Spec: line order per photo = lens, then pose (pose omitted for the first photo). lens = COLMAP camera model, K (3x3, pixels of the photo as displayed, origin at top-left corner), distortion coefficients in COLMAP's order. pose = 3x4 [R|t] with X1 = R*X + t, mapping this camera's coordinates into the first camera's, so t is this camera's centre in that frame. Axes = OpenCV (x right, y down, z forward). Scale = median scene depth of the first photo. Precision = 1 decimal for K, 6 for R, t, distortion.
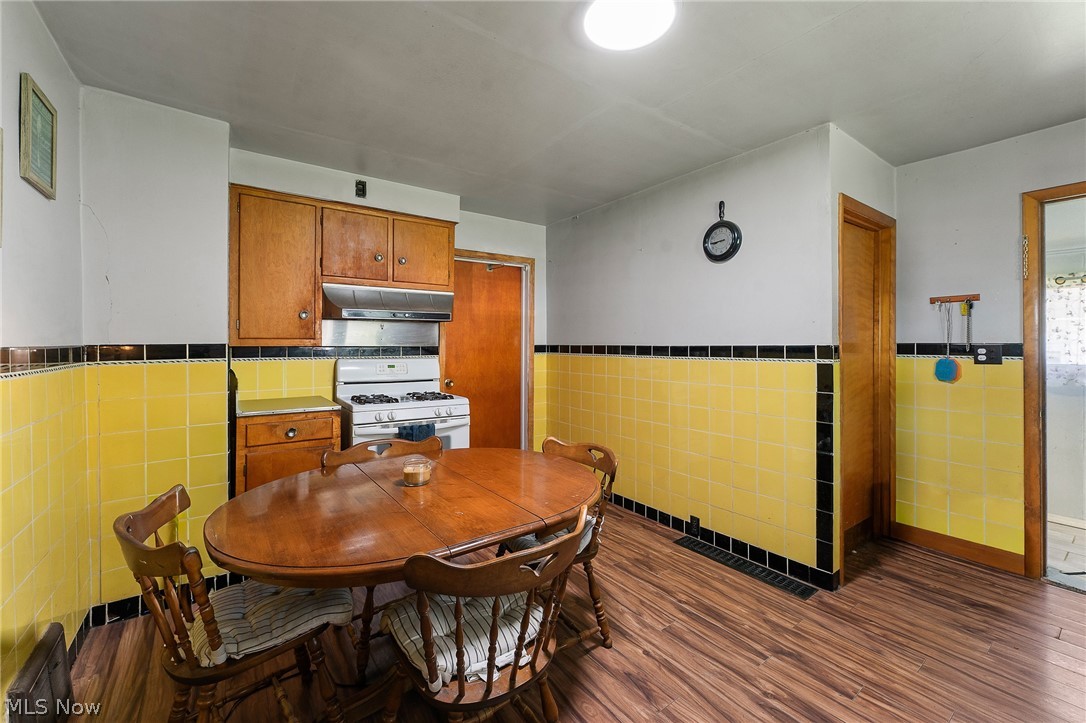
lens RADIAL K [[439.0, 0, 546.9], [0, 439.0, 354.4], [0, 0, 1]] dist [-0.000646, 0.000044]
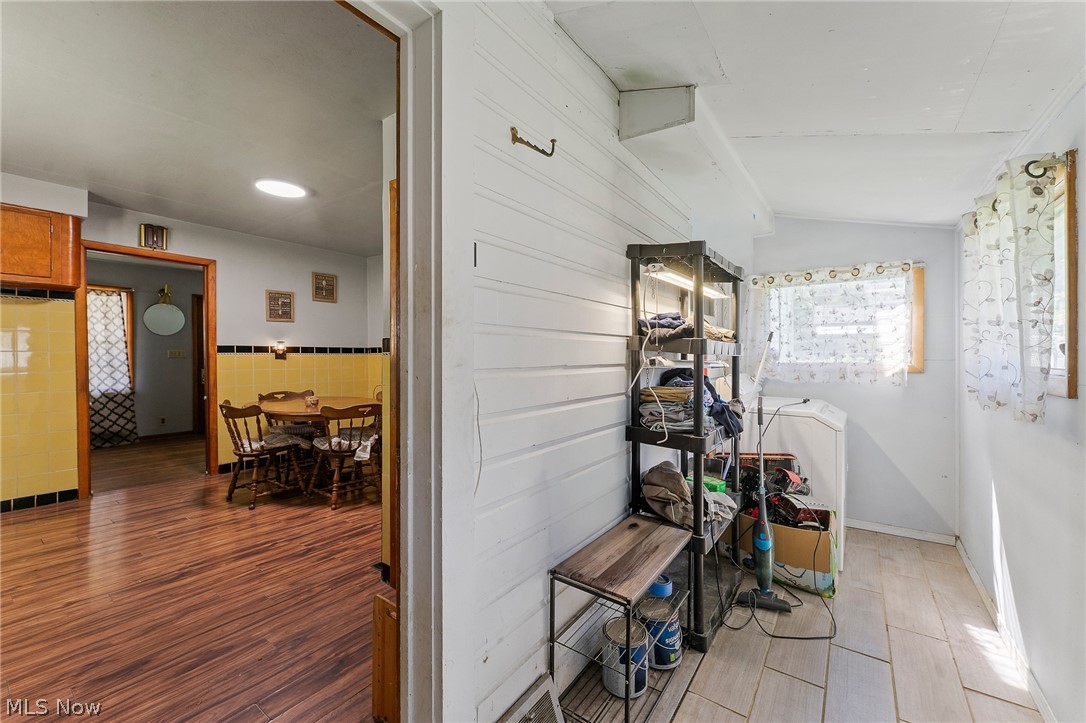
lens RADIAL K [[427.2, 0, 540.8], [0, 427.2, 363.9], [0, 0, 1]] dist [0.000429, 0.000053]
pose [[0.295302, 0.015652, -0.955276, 2.236307], [-0.003351, 0.999877, 0.015346, 0.022297], [0.955398, -0.001331, 0.295318, 1.383907]]
